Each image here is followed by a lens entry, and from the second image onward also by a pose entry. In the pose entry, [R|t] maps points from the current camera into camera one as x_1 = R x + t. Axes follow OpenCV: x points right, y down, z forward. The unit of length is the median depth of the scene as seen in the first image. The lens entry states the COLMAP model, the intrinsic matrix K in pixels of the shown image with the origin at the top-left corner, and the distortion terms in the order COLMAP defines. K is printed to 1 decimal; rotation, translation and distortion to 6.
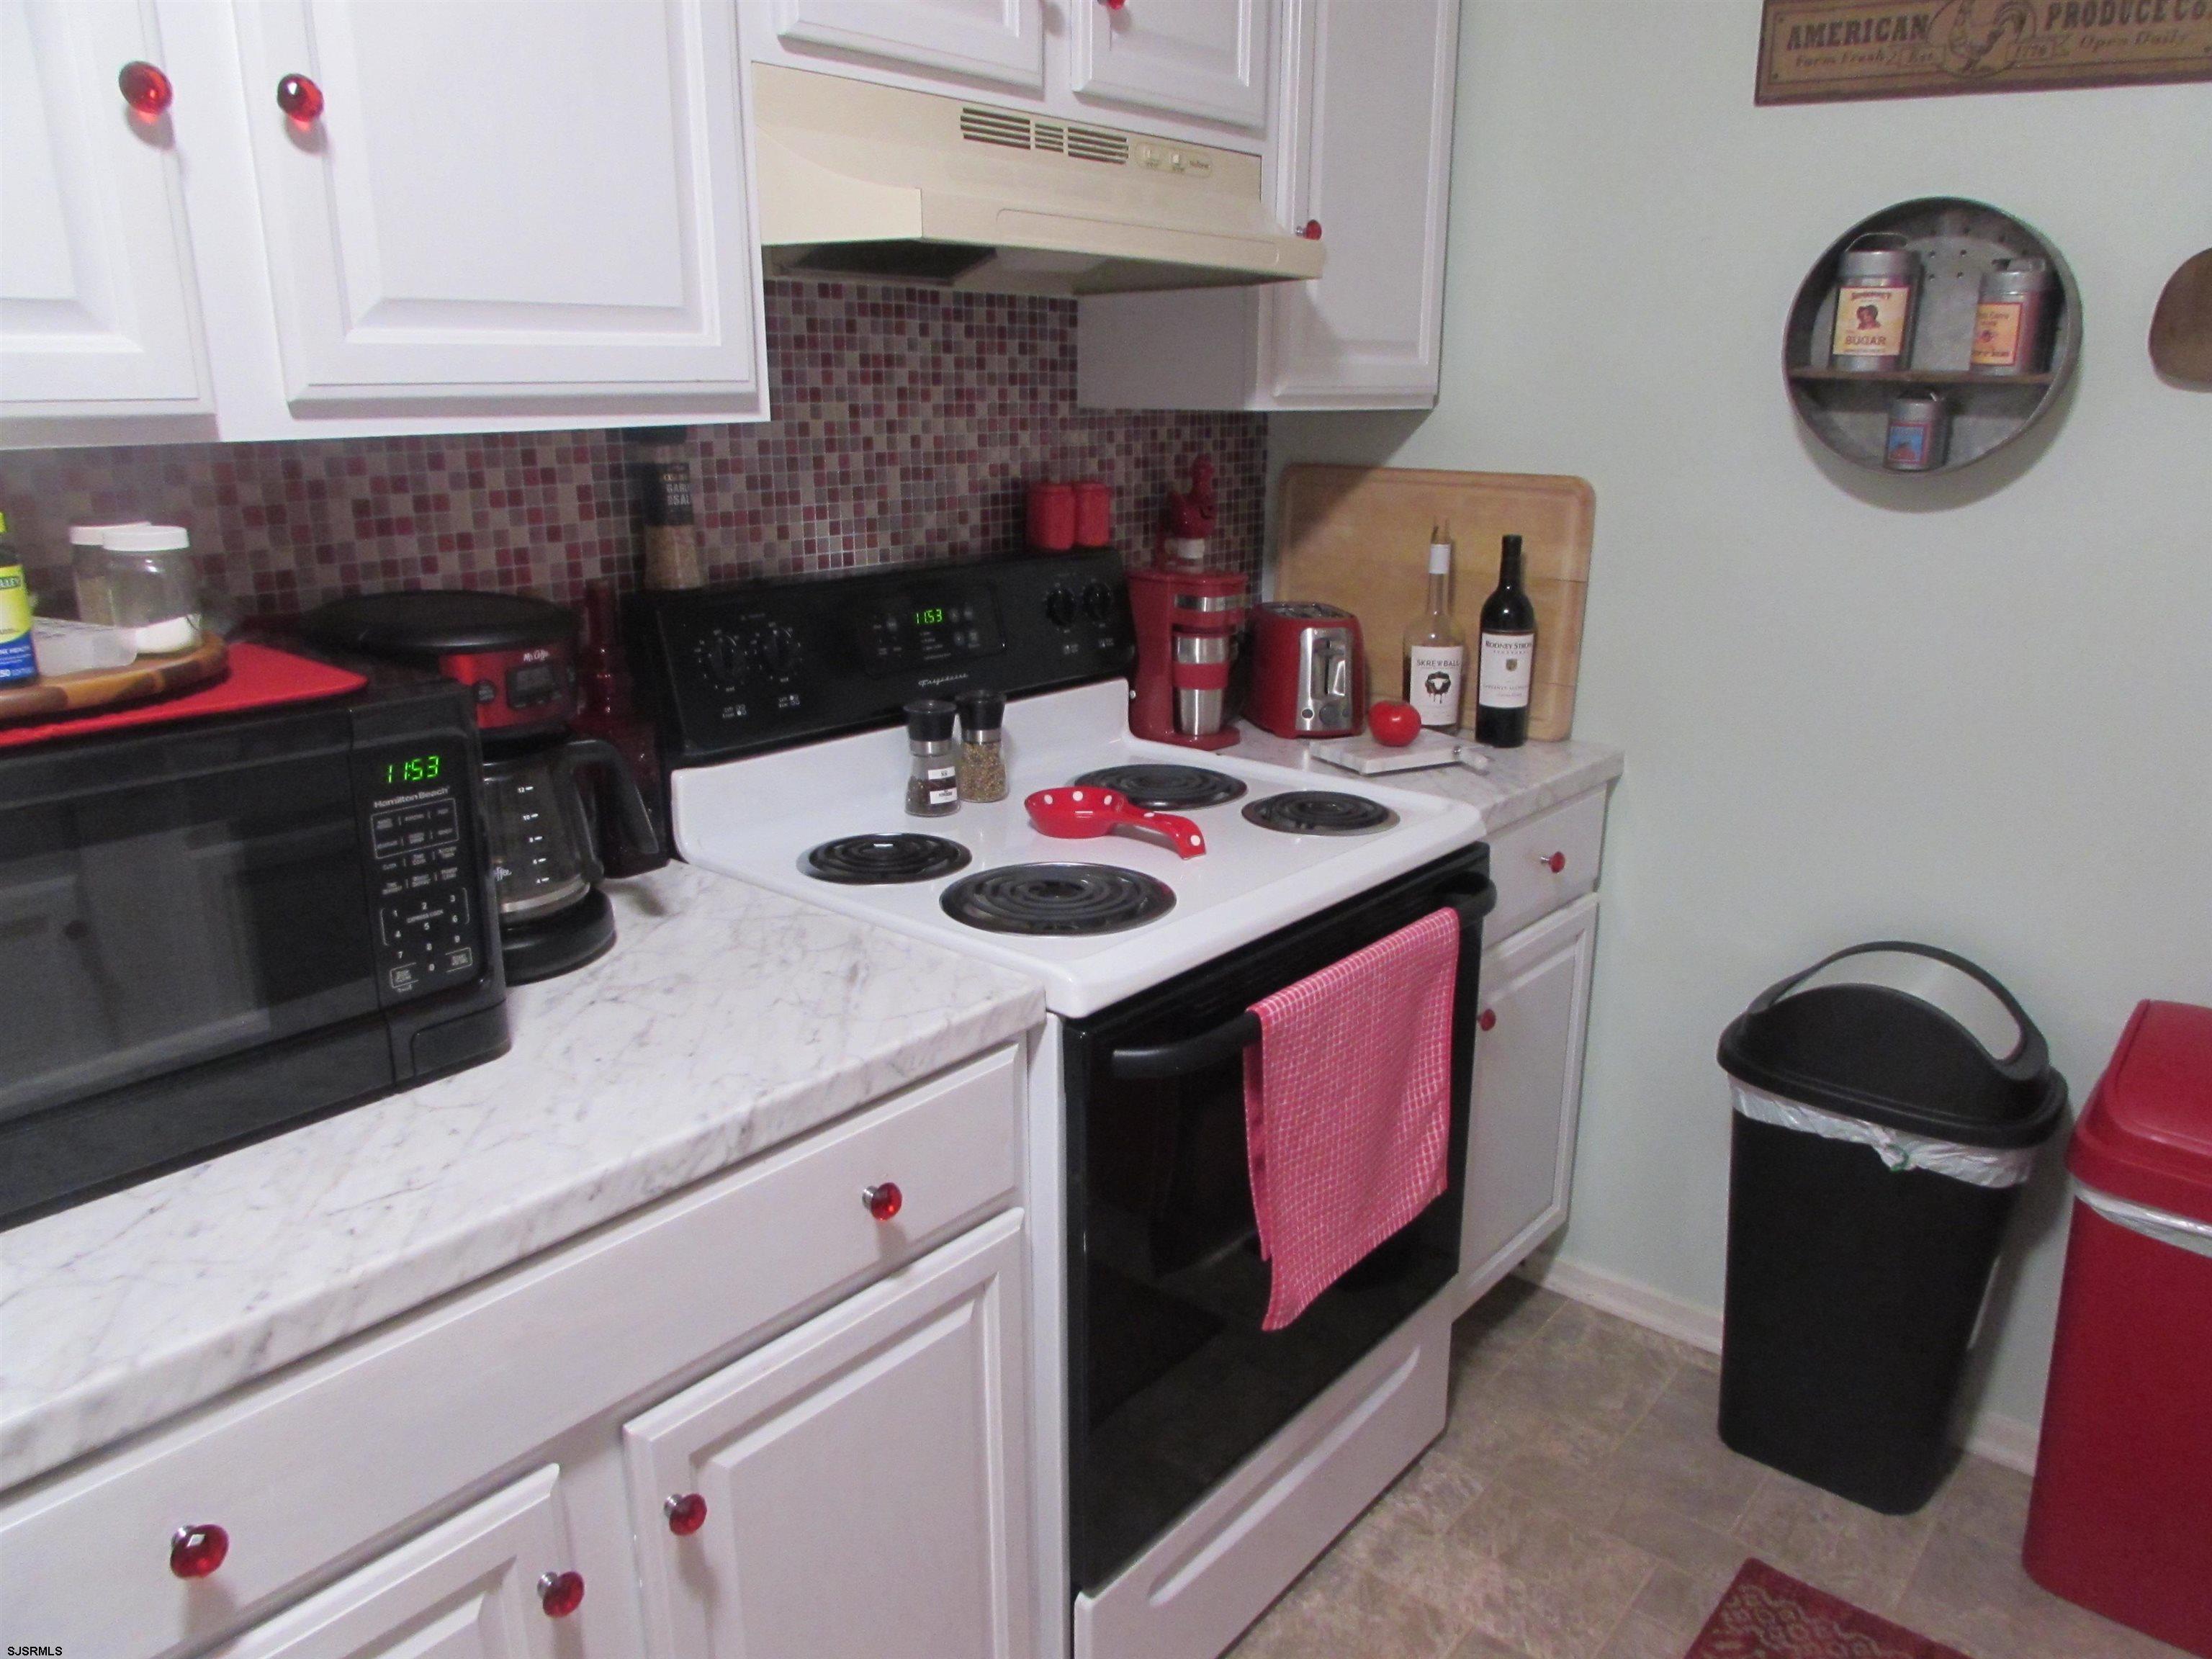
lens RADIAL K [[1566.7, 0, 1105.2], [0, 1566.7, 832.1], [0, 0, 1]] dist [-0.037148, 0.011604]
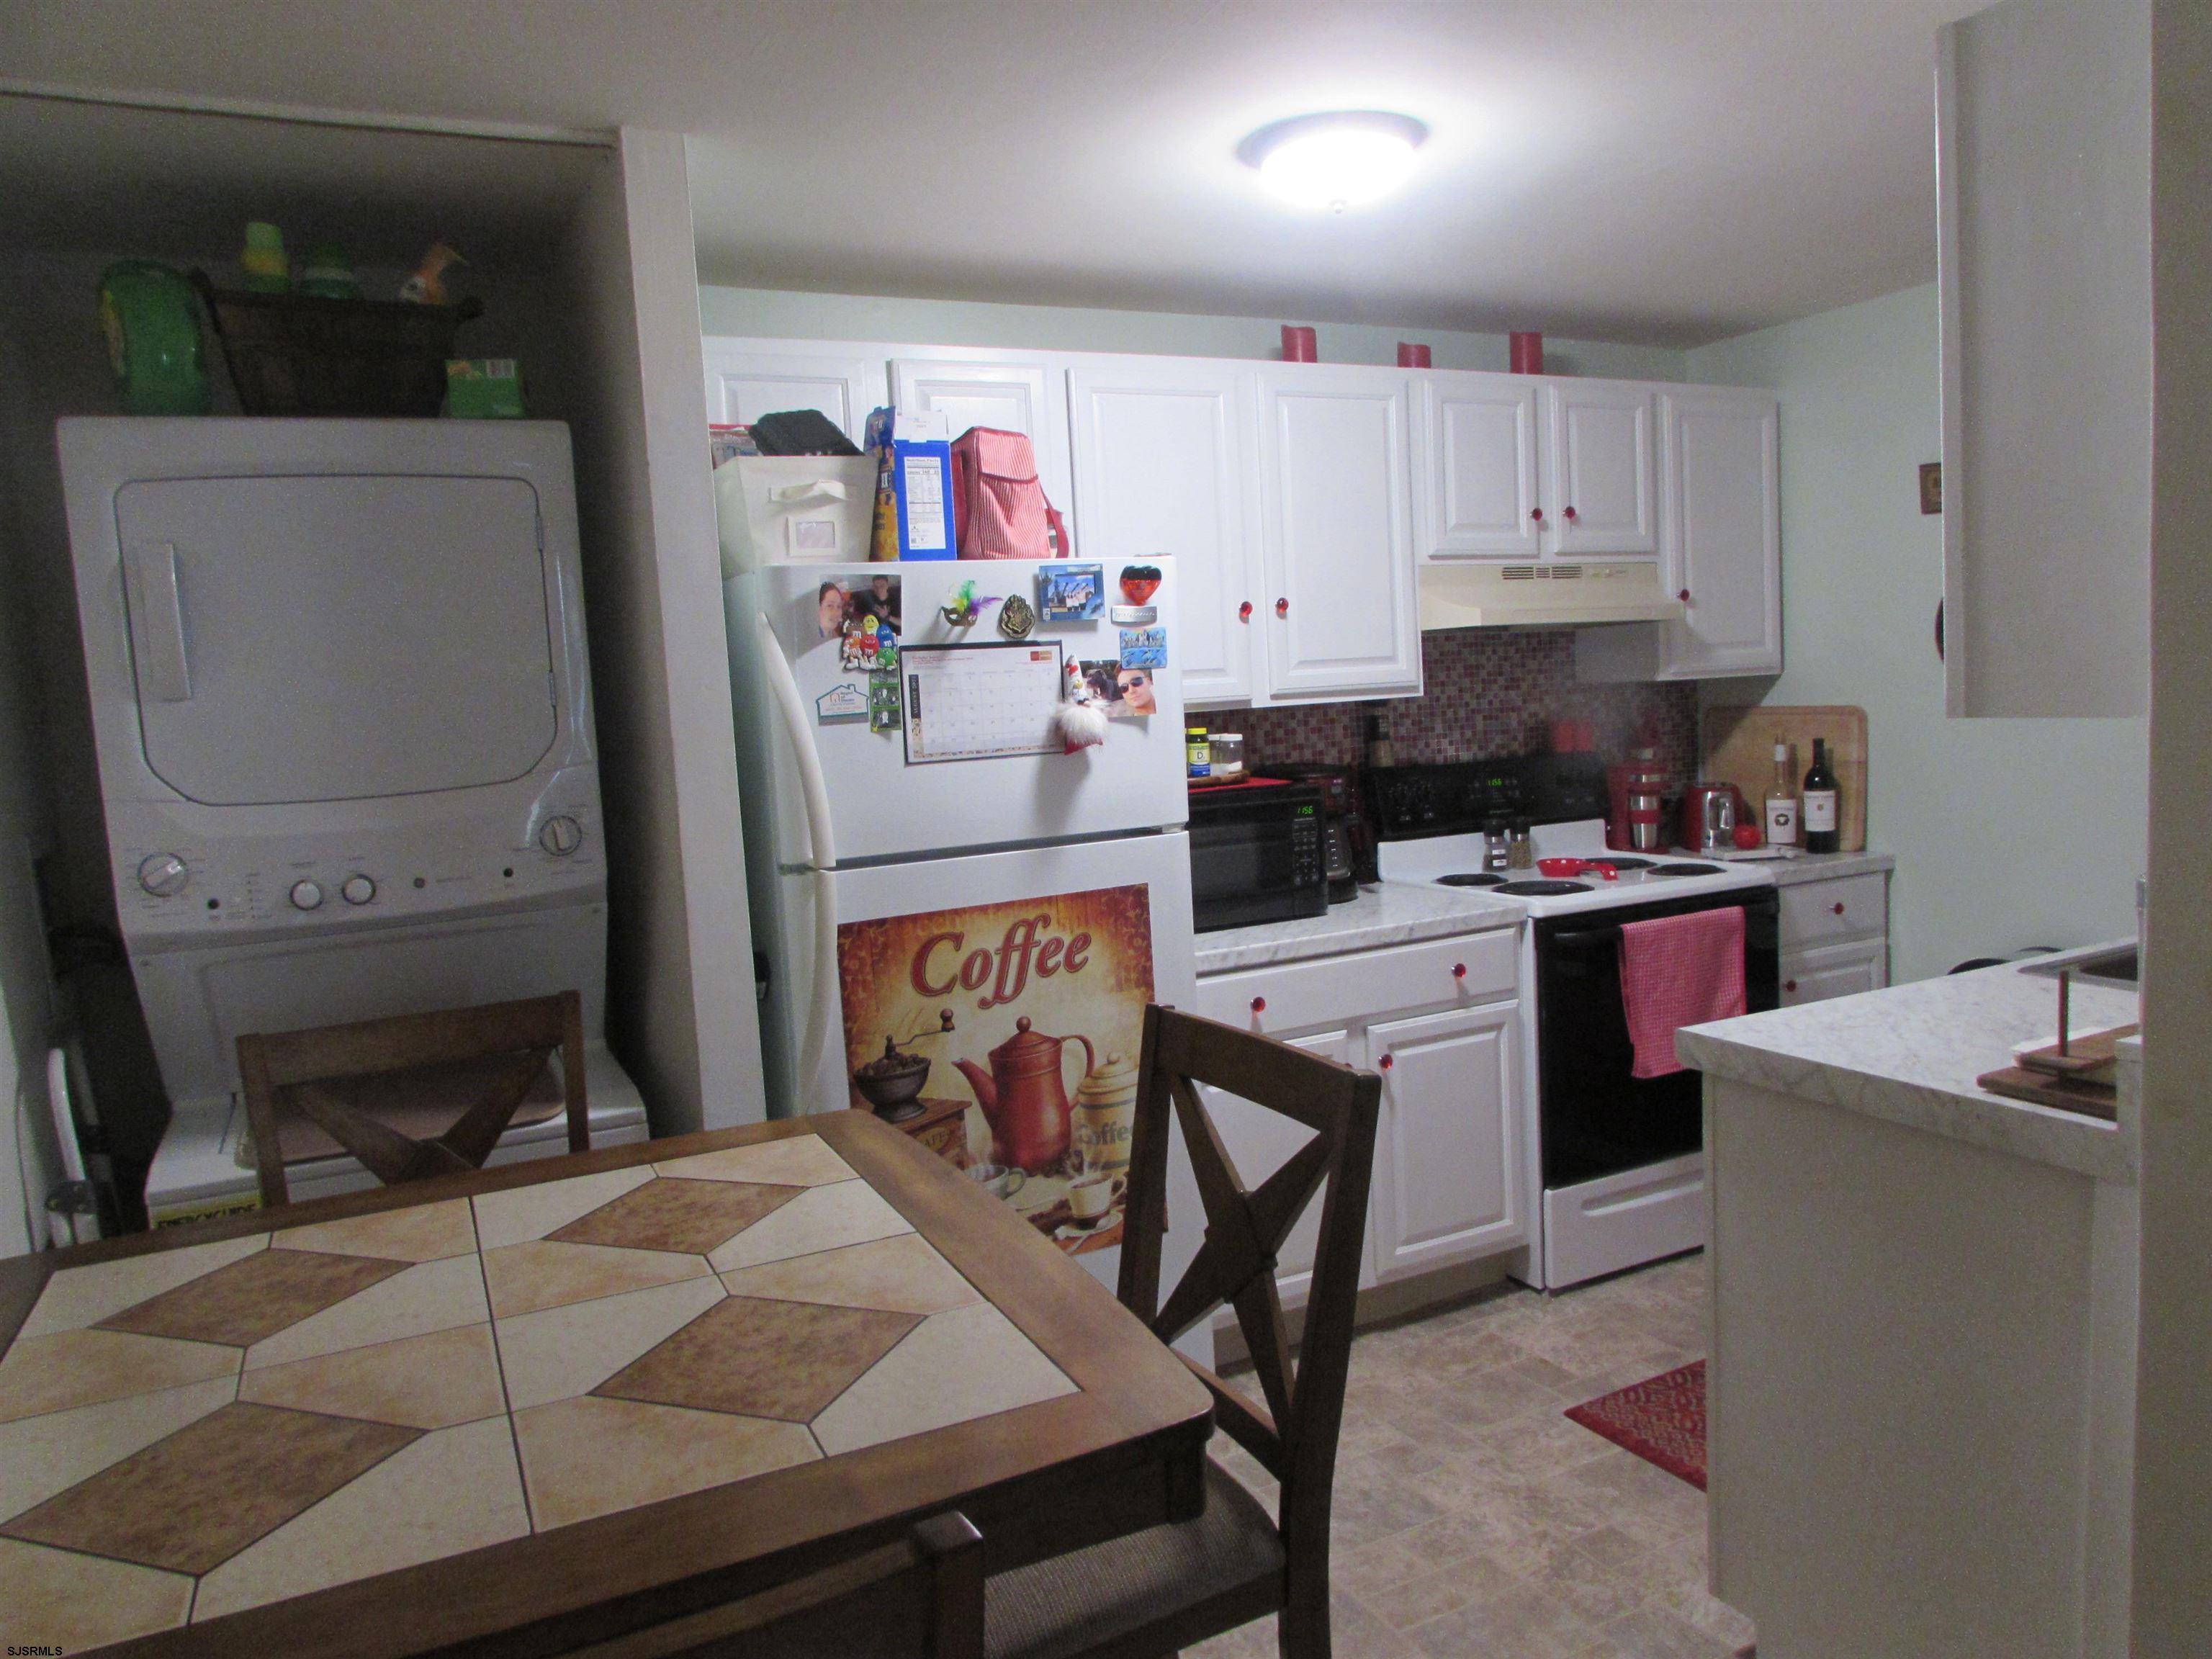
lens RADIAL K [[1566.7, 0, 1107.1], [0, 1566.7, 830.5], [0, 0, 1]] dist [-0.037148, 0.011604]
pose [[0.920660, -0.013934, -0.390116, 0.240961], [-0.054460, 0.985005, -0.163707, 0.318113], [0.386548, 0.171964, 0.906096, -1.173145]]
